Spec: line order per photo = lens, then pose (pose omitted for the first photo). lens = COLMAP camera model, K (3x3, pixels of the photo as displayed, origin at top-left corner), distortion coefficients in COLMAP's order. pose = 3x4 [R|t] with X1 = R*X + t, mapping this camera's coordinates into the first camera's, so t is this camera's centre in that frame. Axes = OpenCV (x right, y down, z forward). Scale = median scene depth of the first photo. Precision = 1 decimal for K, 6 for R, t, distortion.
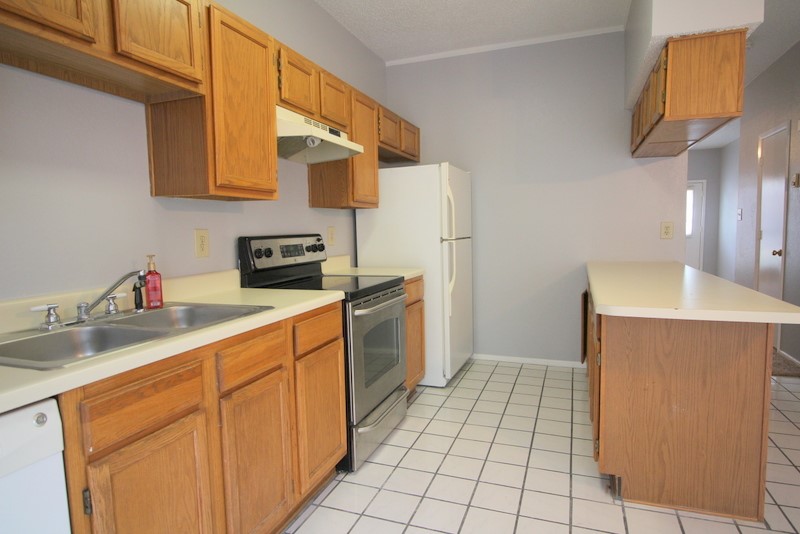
lens RADIAL K [[465.4, 0, 400.8], [0, 465.4, 268.4], [0, 0, 1]] dist [0.008716, -0.013839]
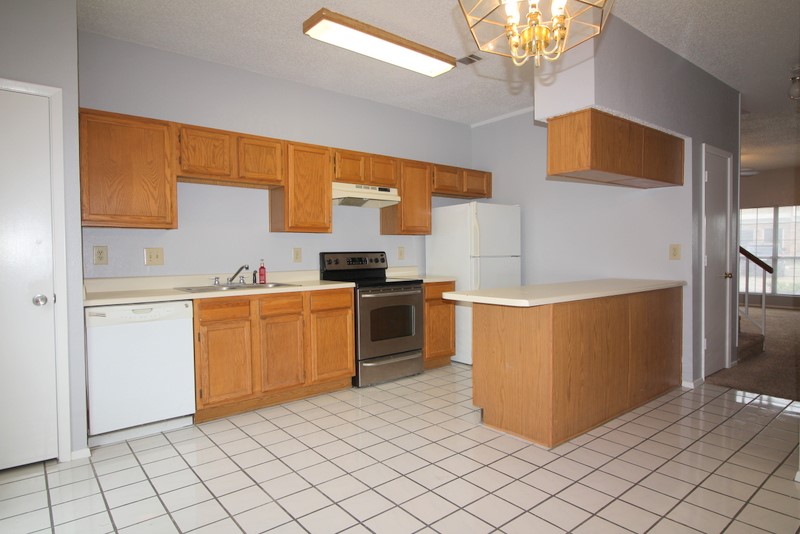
lens RADIAL K [[465.4, 0, 400.8], [0, 465.4, 268.4], [0, 0, 1]] dist [0.008716, -0.013839]
pose [[0.863918, 0.028104, -0.502848, 0.920100], [-0.050283, 0.998266, -0.030597, 0.038856], [0.501117, 0.051718, 0.863833, -0.459184]]
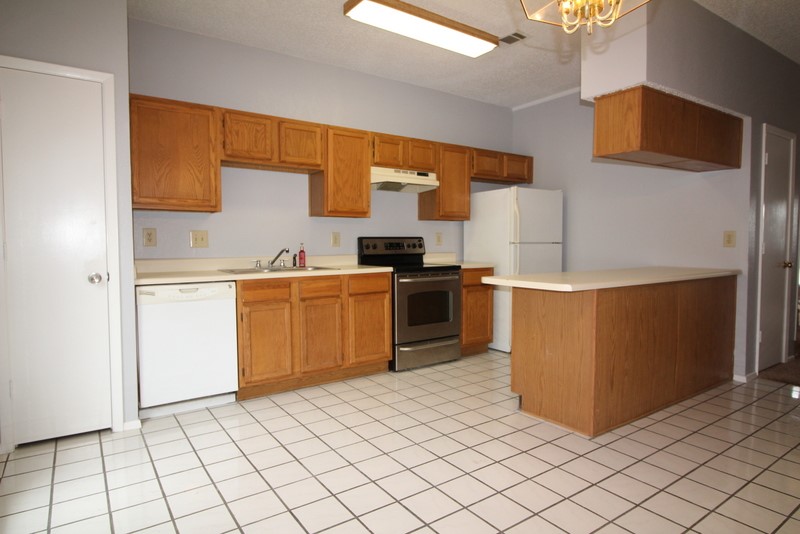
lens RADIAL K [[465.4, 0, 400.8], [0, 465.4, 268.4], [0, 0, 1]] dist [0.008716, -0.013839]
pose [[0.822094, 0.050376, -0.567119, 0.911221], [-0.062671, 0.998032, -0.002195, 0.054270], [0.565892, 0.037346, 0.823633, -0.456158]]
